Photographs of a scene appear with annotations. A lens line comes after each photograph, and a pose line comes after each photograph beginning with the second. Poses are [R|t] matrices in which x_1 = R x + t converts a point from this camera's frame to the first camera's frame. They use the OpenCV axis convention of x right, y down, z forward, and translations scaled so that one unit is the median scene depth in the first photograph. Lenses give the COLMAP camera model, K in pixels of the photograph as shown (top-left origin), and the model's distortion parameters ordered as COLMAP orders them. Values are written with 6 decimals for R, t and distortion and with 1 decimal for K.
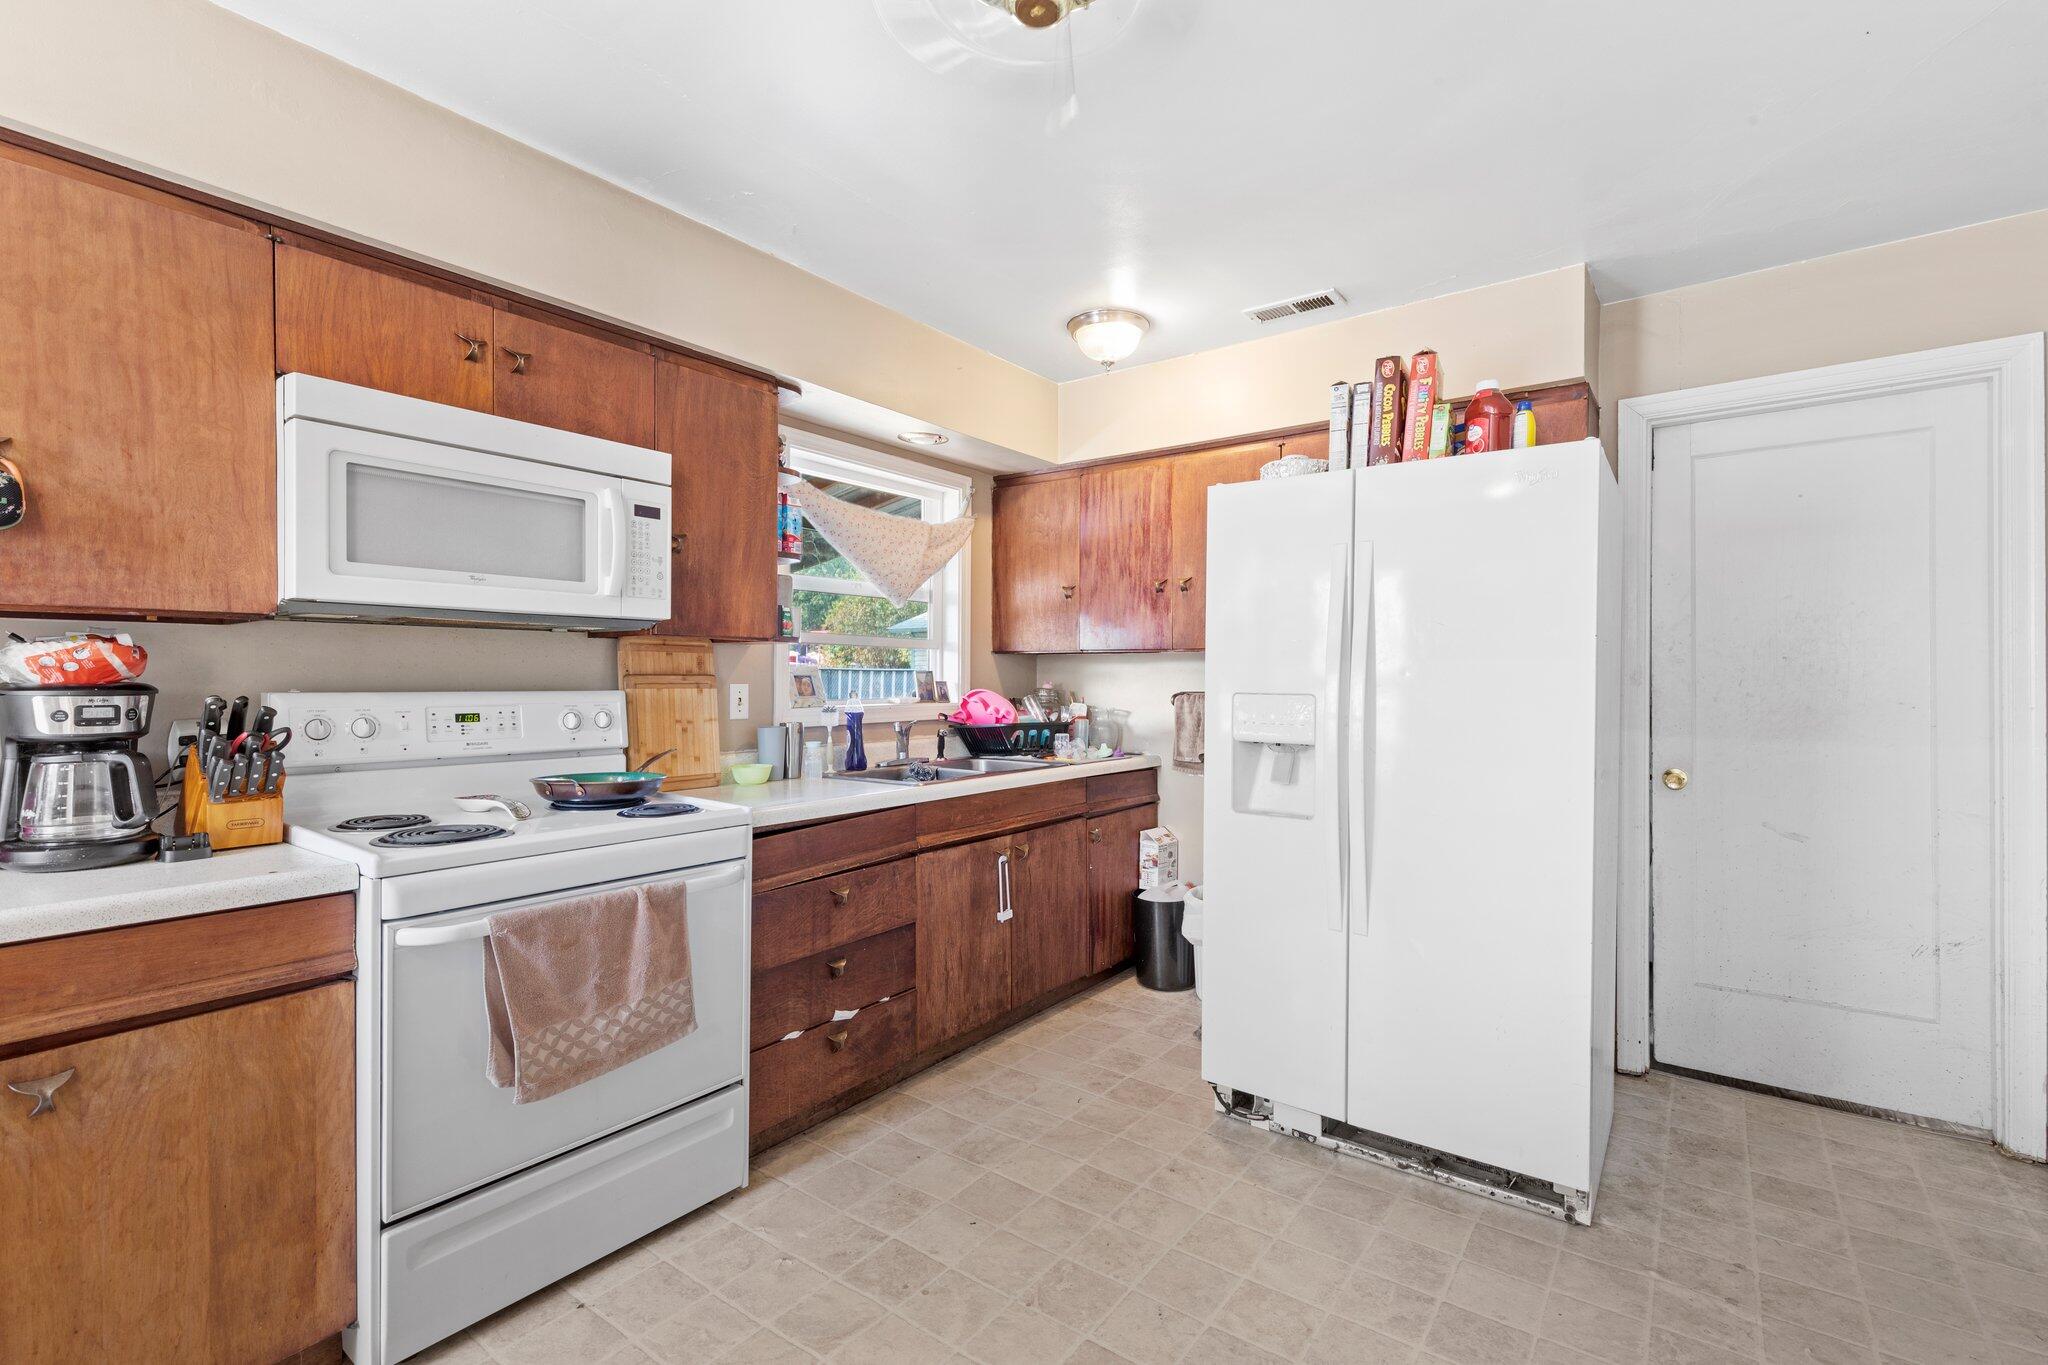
lens RADIAL K [[907.6, 0, 1042.9], [0, 907.6, 680.8], [0, 0, 1]] dist [0.002192, -0.002166]
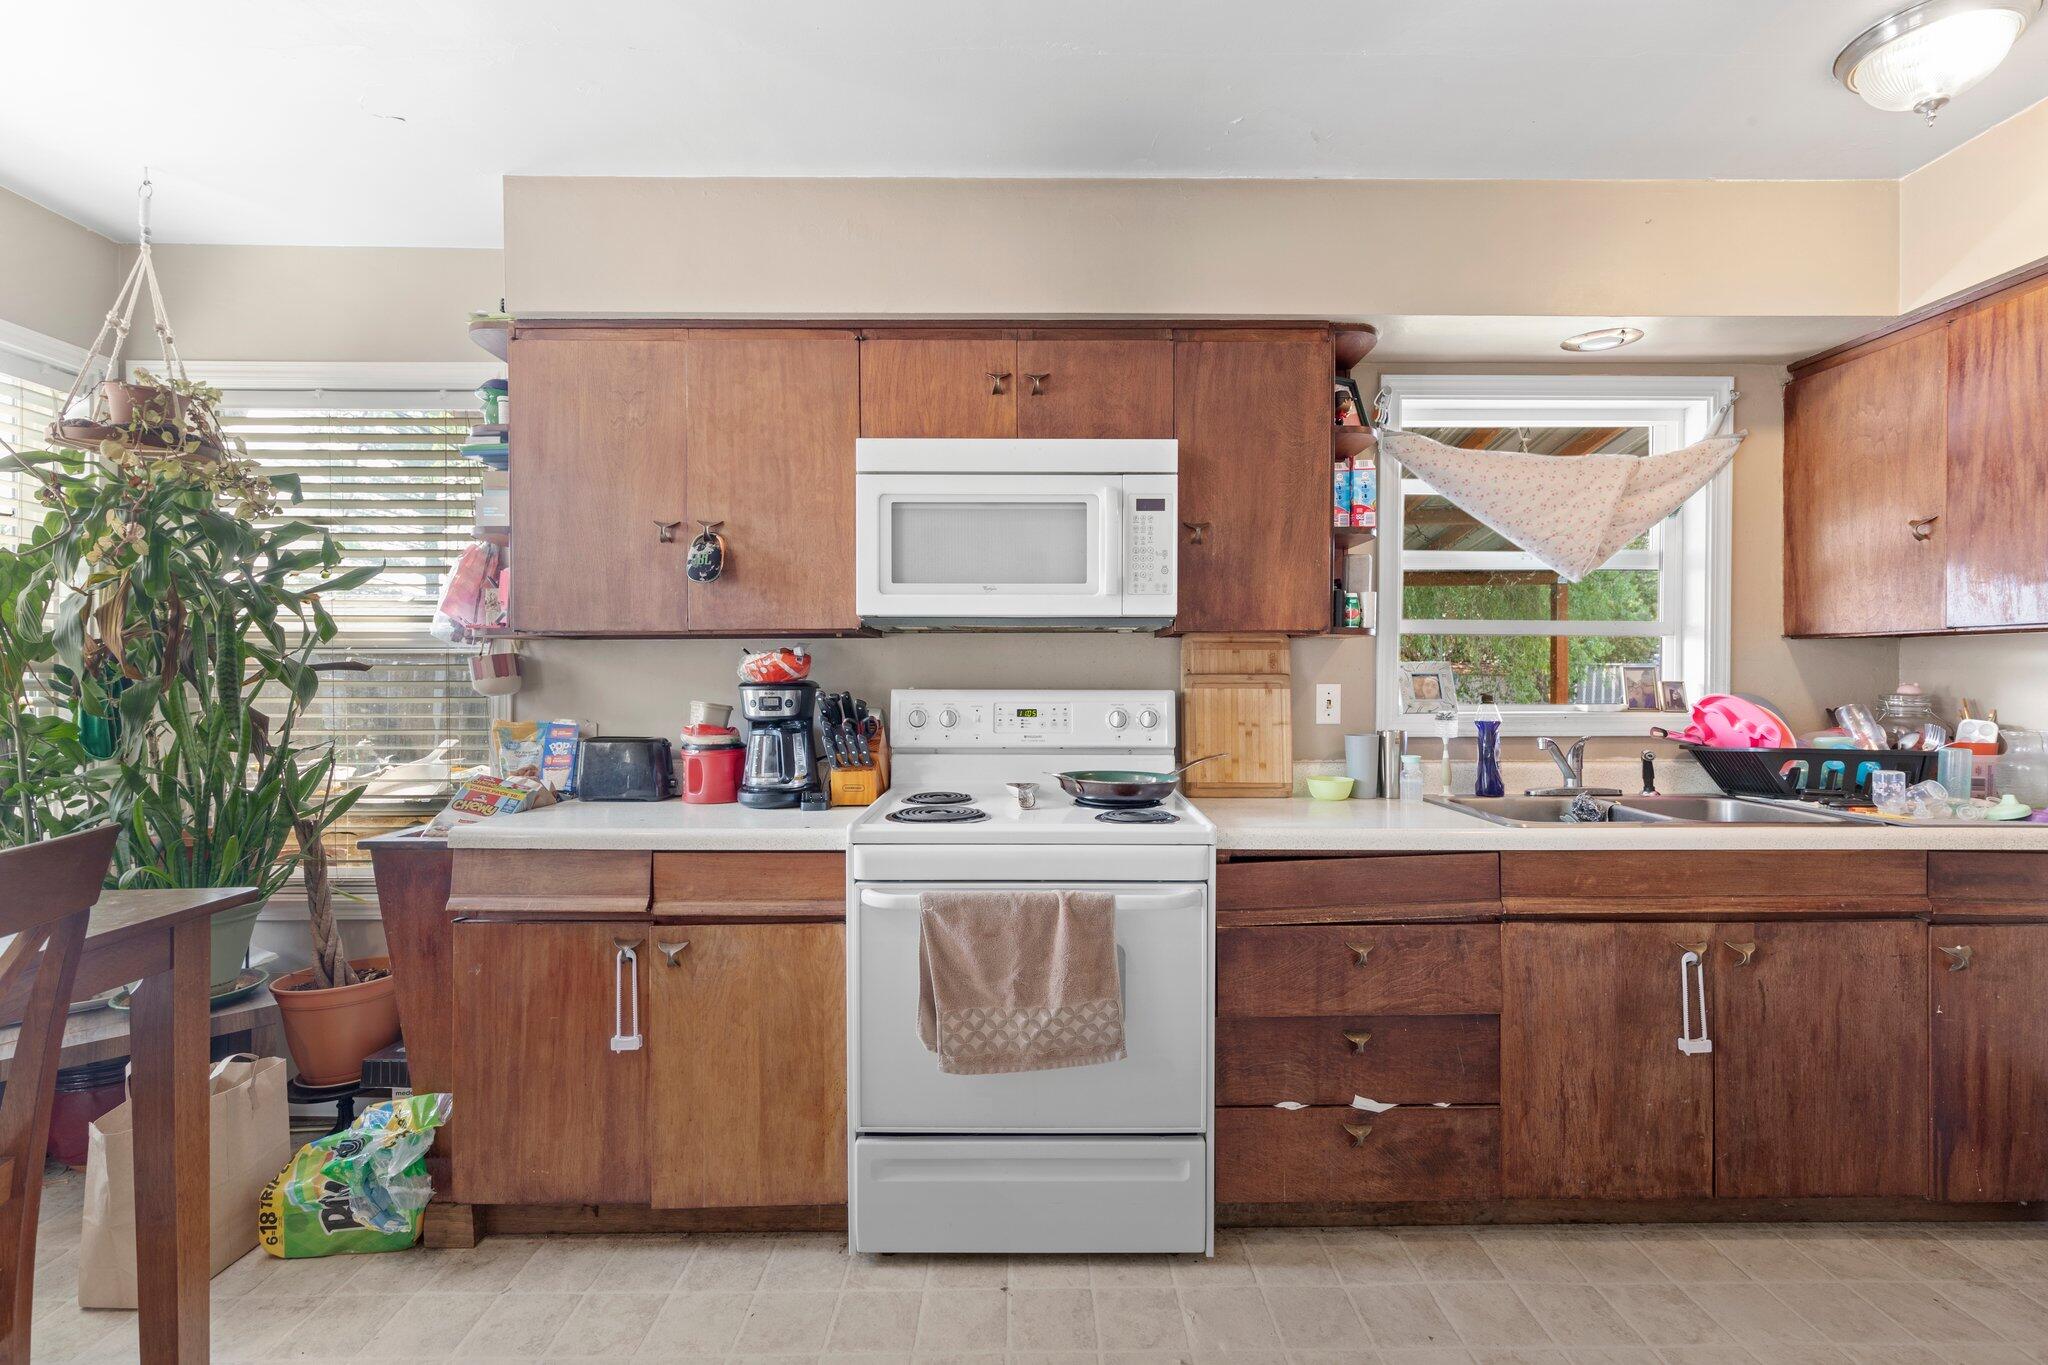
lens RADIAL K [[907.6, 0, 1024.0], [0, 907.6, 683.7], [0, 0, 1]] dist [0.002192, -0.002166]
pose [[0.597221, 0.005087, -0.802061, 0.252208], [-0.001011, 0.999984, 0.005589, -0.001788], [0.802076, -0.002527, 0.597216, 0.313443]]
